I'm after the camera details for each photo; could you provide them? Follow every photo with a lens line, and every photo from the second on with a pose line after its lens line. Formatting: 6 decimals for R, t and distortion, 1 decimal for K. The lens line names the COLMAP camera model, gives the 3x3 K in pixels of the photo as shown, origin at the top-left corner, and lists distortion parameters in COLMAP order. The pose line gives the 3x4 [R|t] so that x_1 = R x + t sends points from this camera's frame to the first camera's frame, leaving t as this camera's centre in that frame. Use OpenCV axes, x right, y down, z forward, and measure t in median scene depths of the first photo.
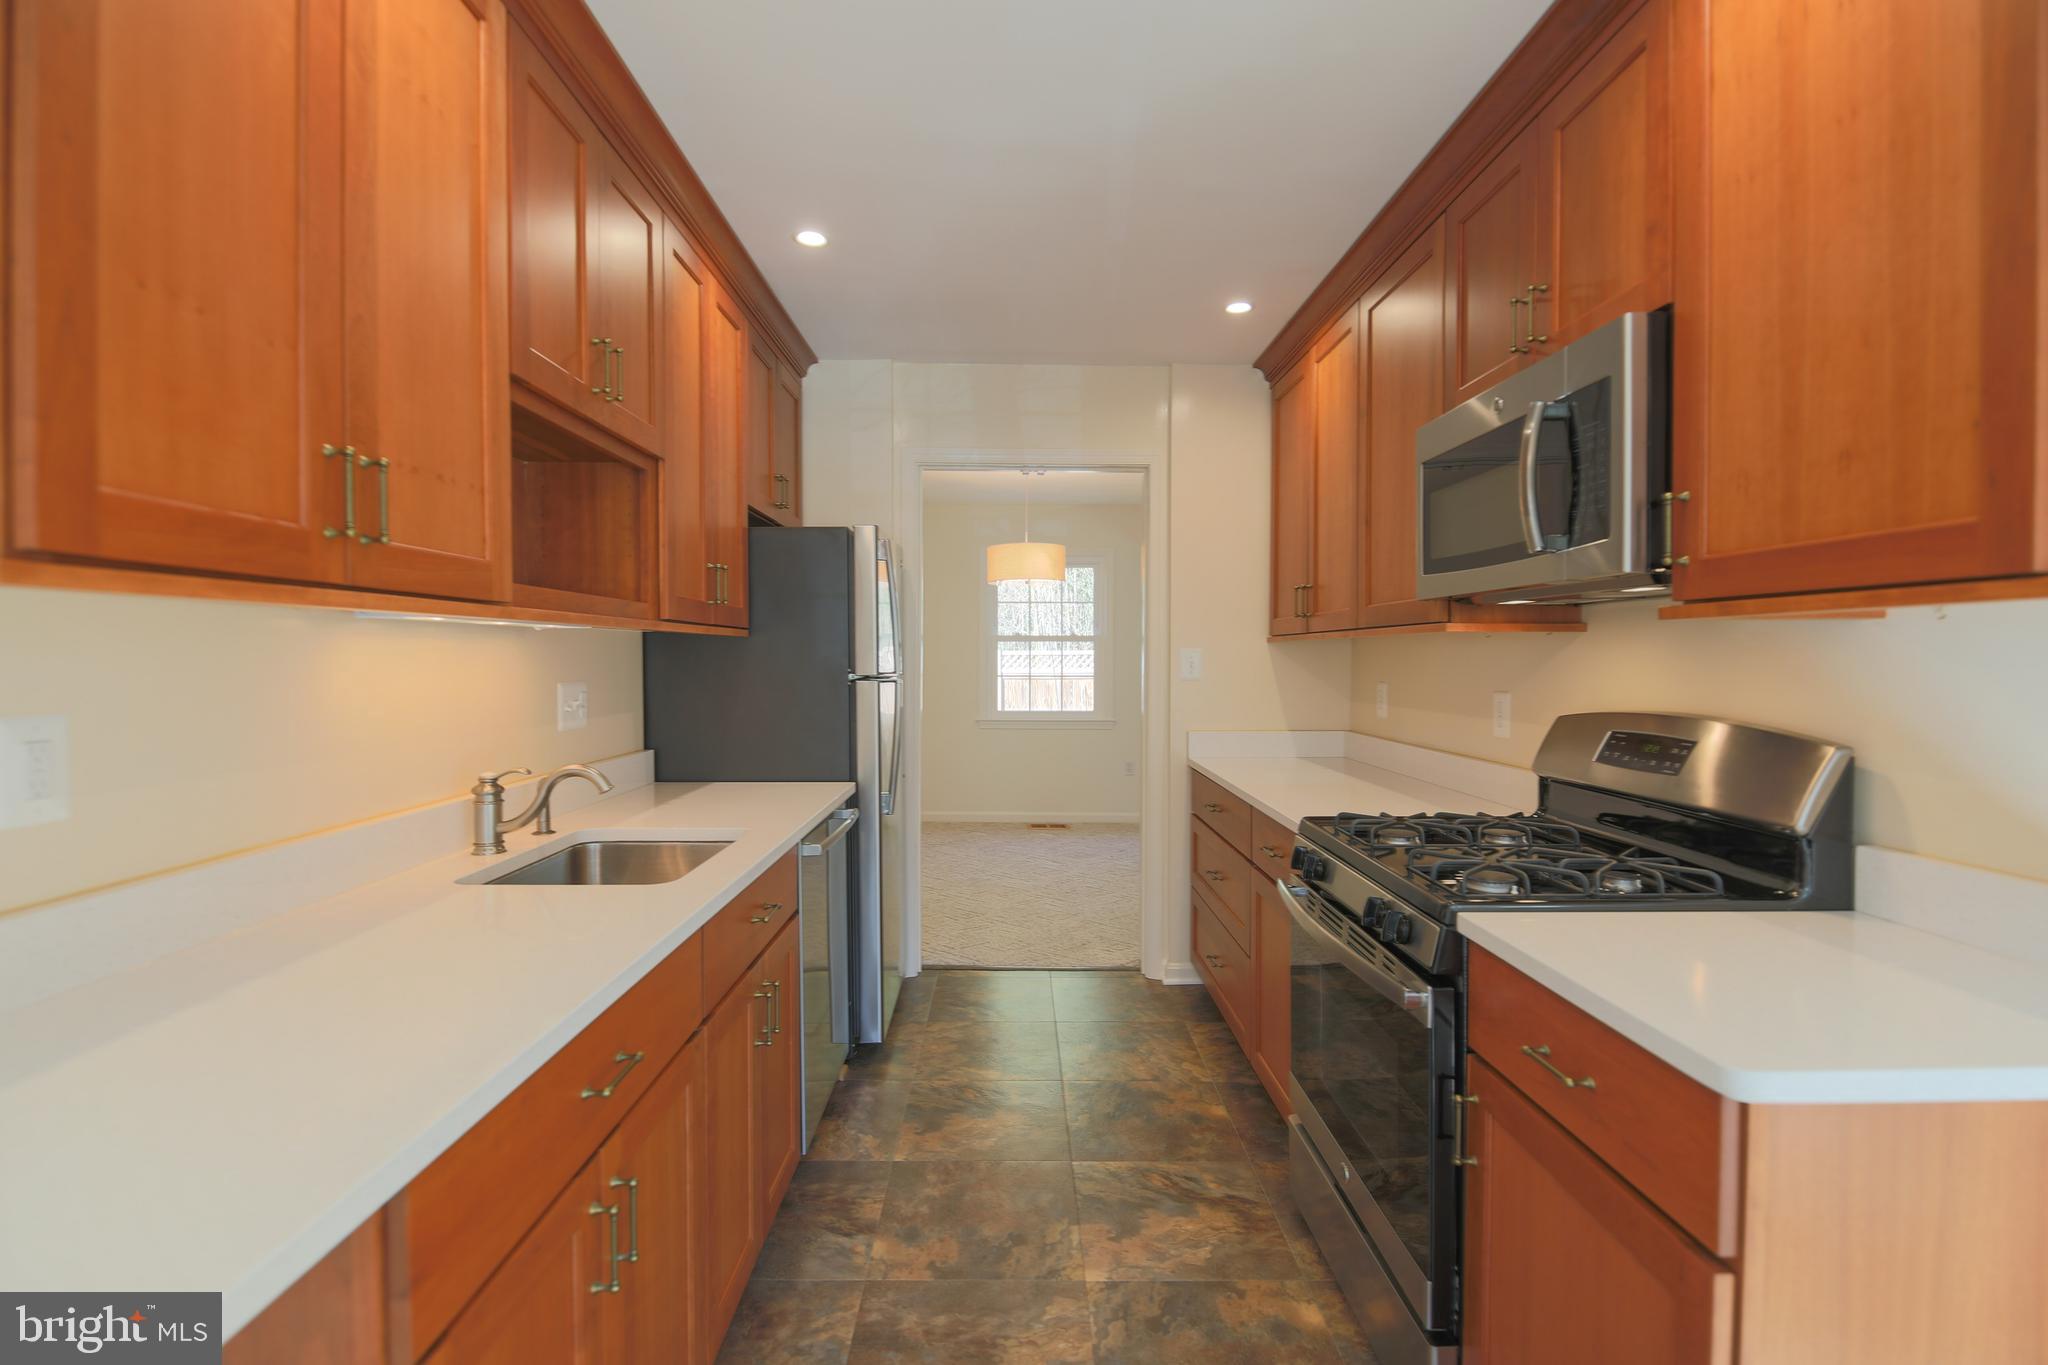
lens RADIAL K [[946.2, 0, 1018.9], [0, 946.2, 679.6], [0, 0, 1]] dist [0.000584, -0.000567]
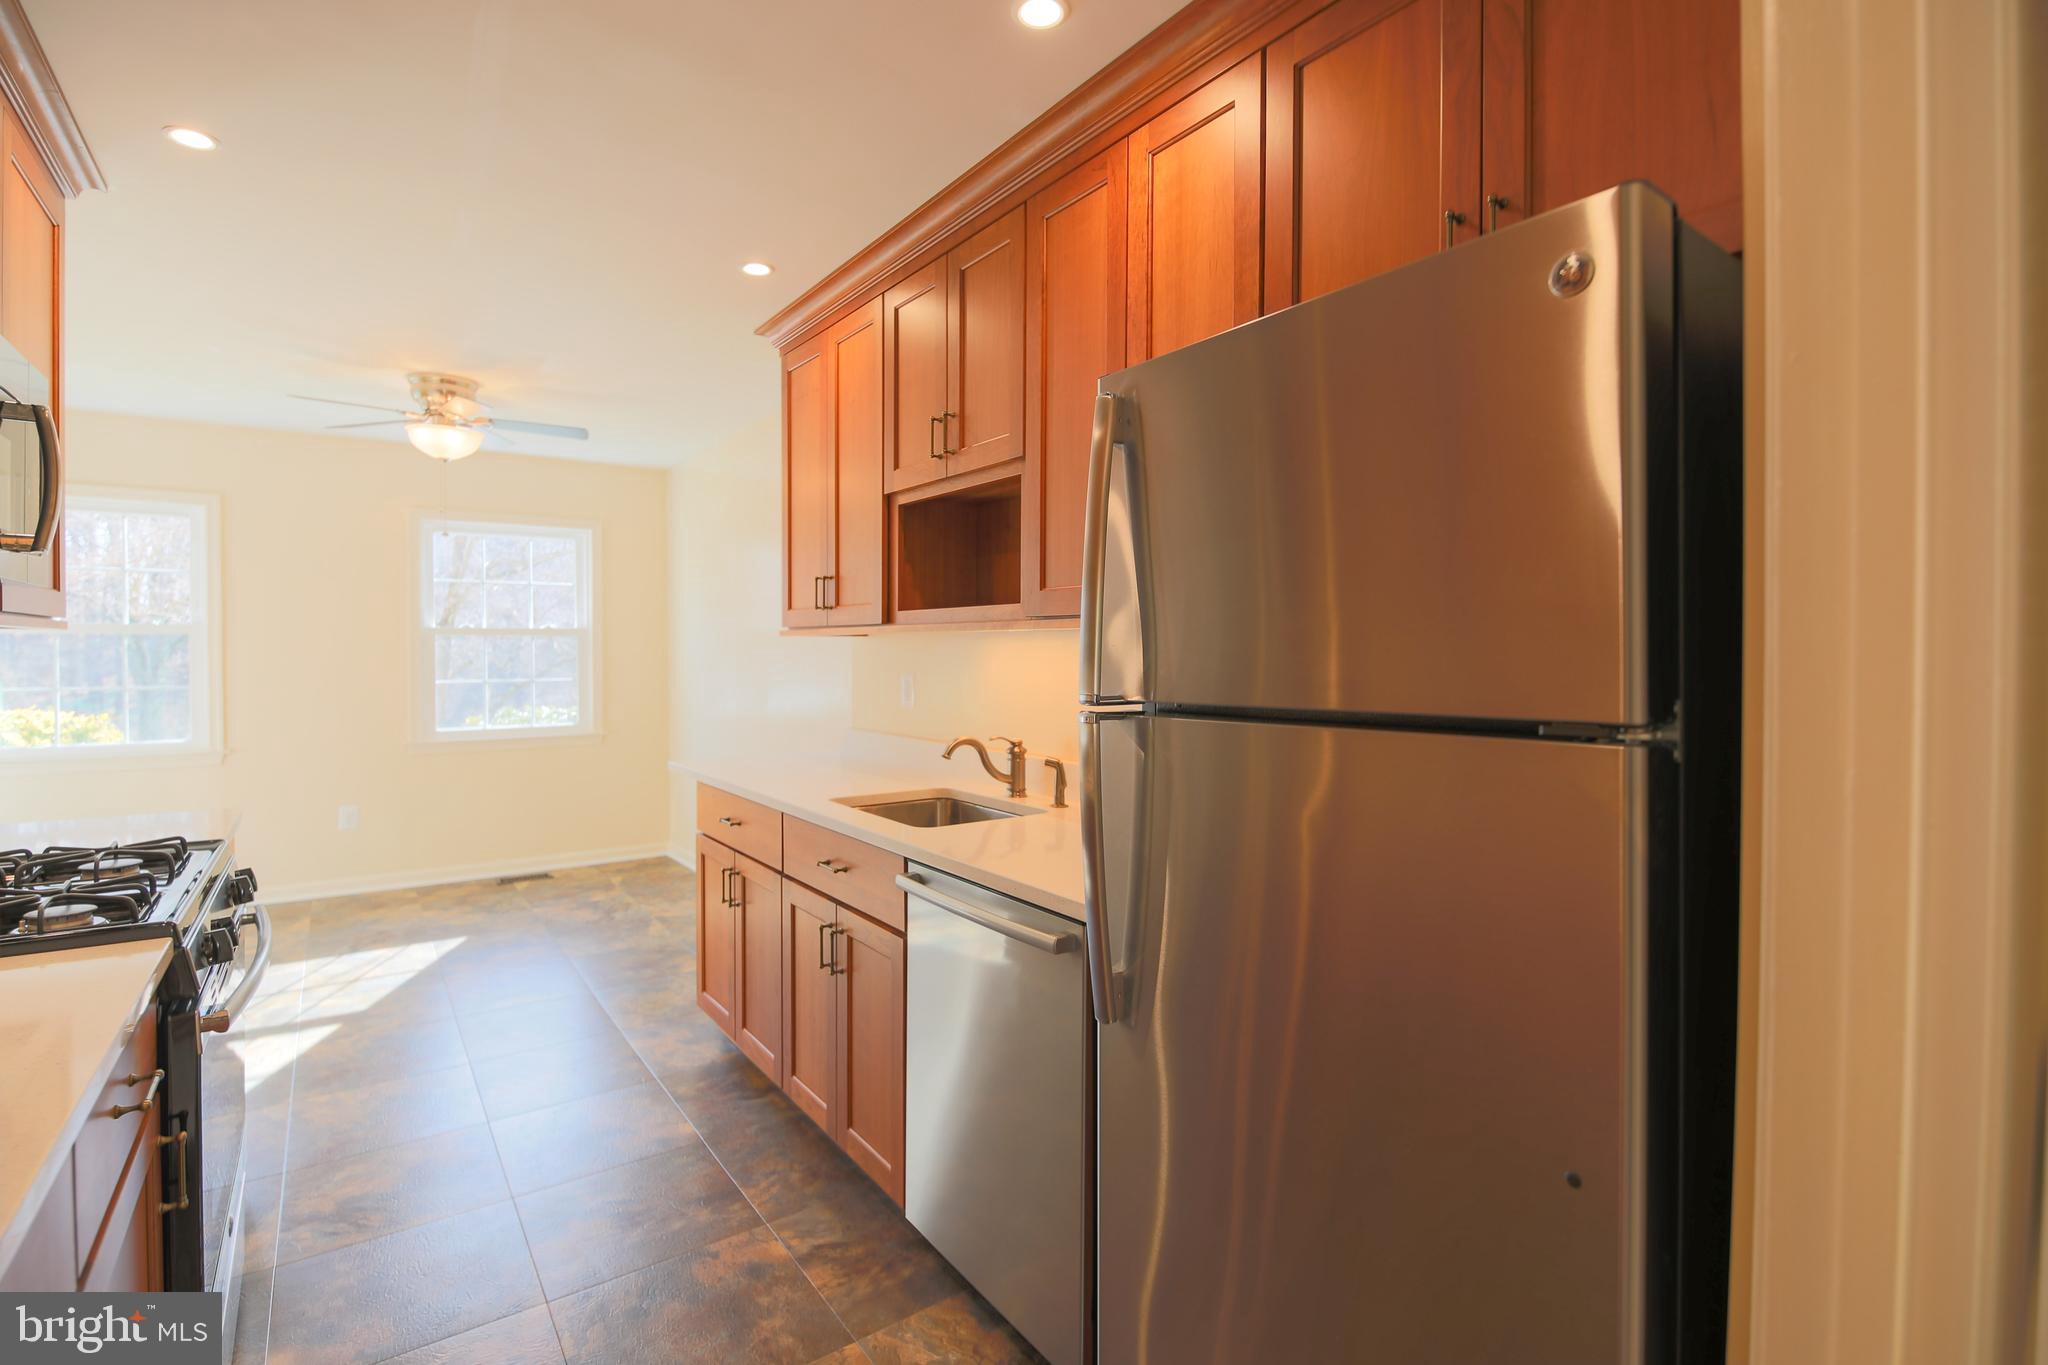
lens RADIAL K [[941.5, 0, 999.7], [0, 941.5, 669.0], [0, 0, 1]] dist [-0.001659, 0.000019]
pose [[-0.820207, 0.007369, -0.572019, 0.221347], [-0.018154, 0.999078, 0.038901, -0.052273], [0.571778, 0.042291, -0.819318, 1.908508]]
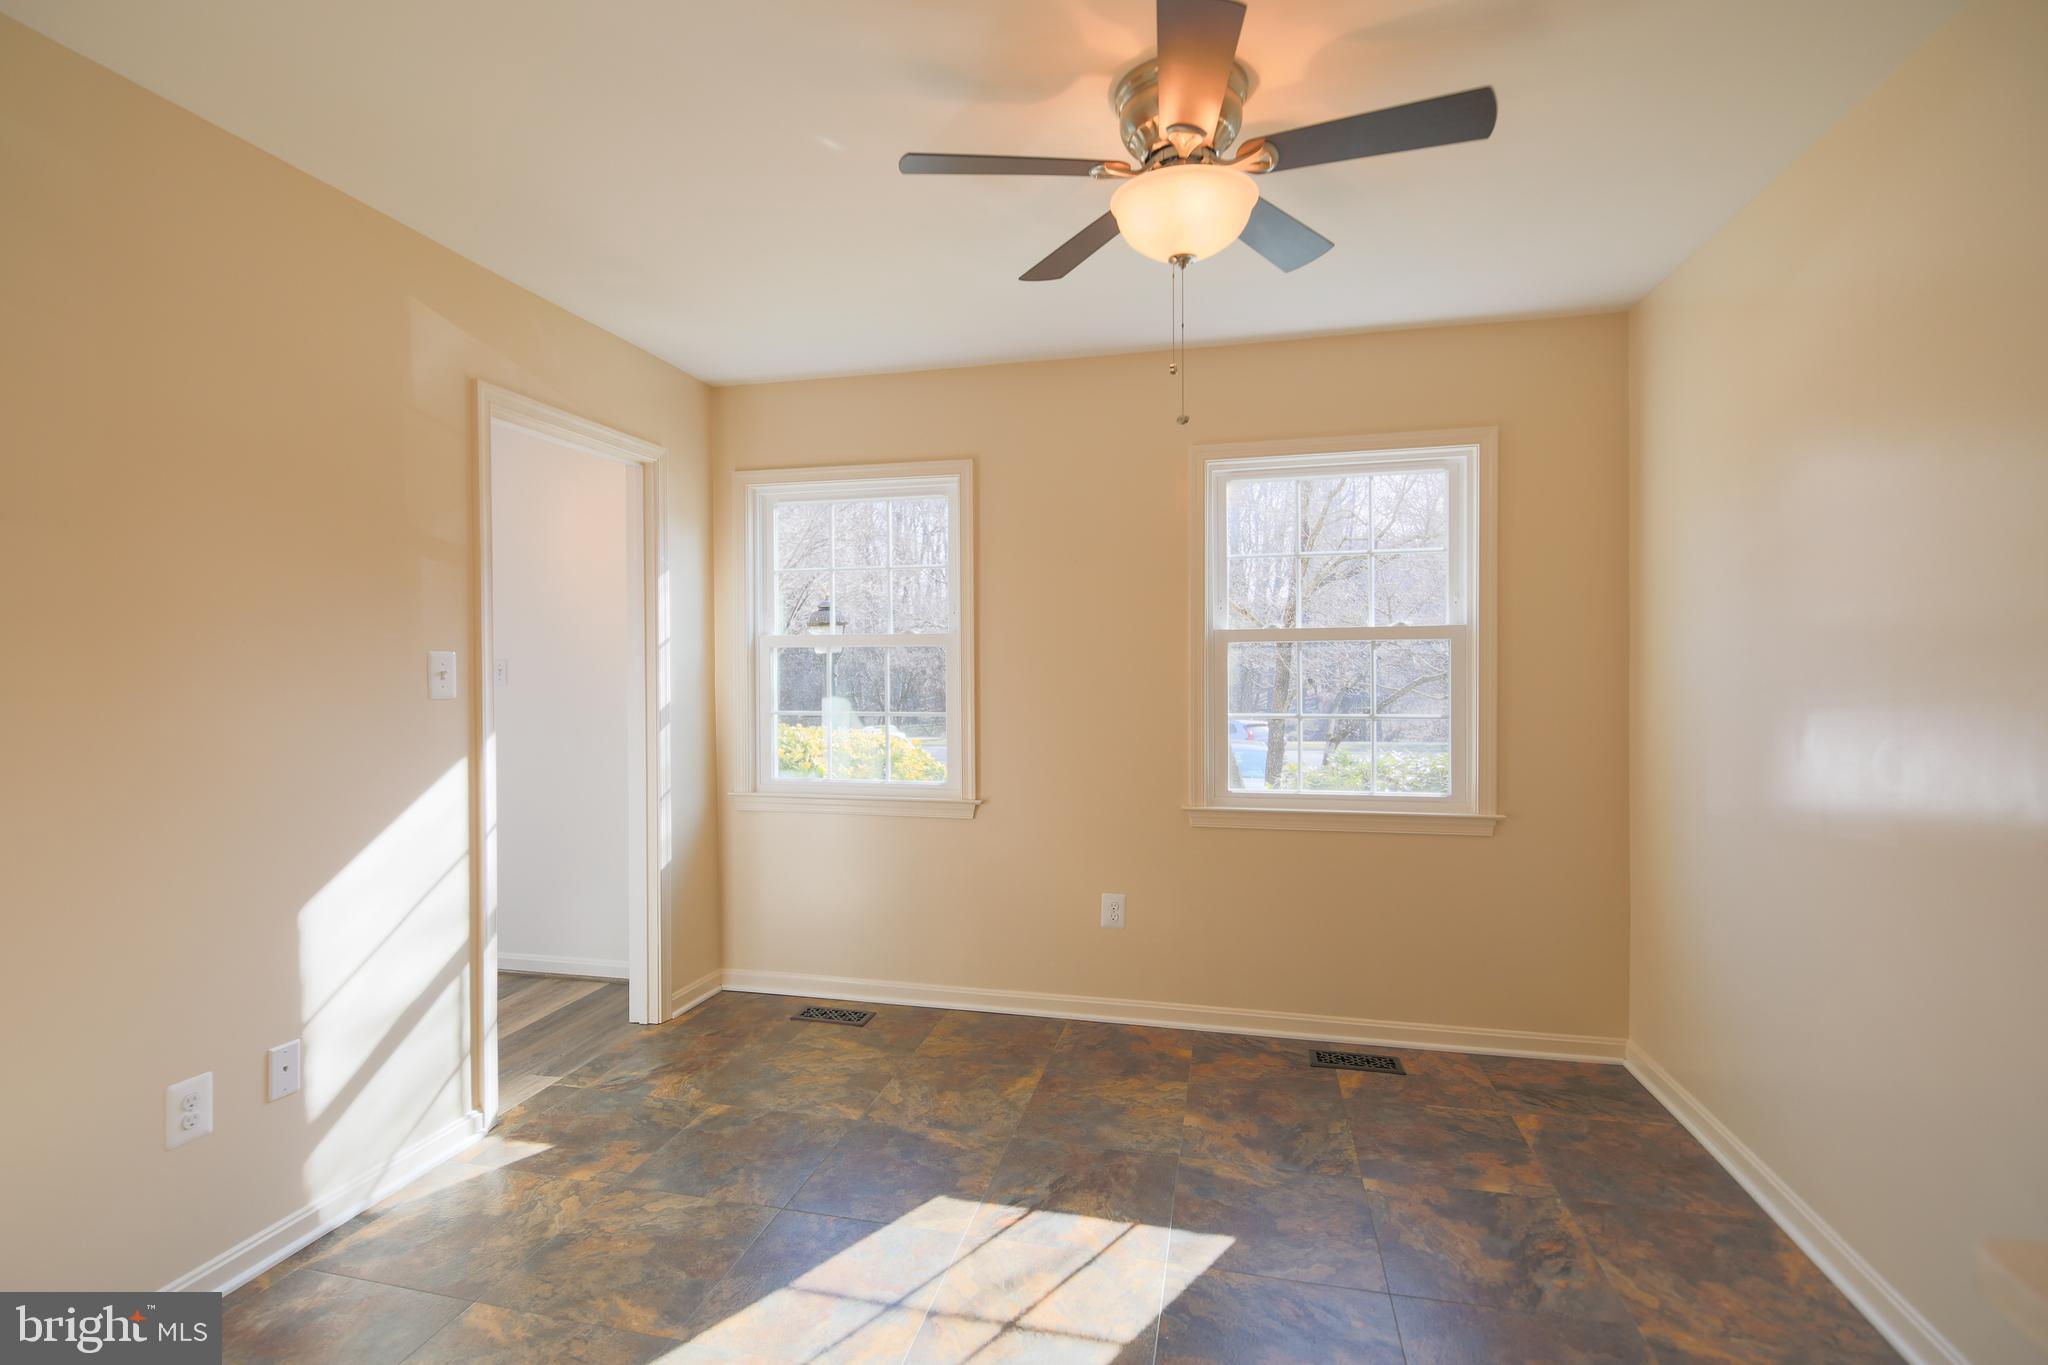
lens RADIAL K [[940.1, 0, 1007.7], [0, 940.1, 673.7], [0, 0, 1]] dist [-0.014239, -0.000087]
pose [[-0.970882, 0.000660, 0.239557, -0.006164], [0.008512, 0.999460, 0.031743, -0.016024], [-0.239406, 0.032858, -0.970363, 0.596238]]
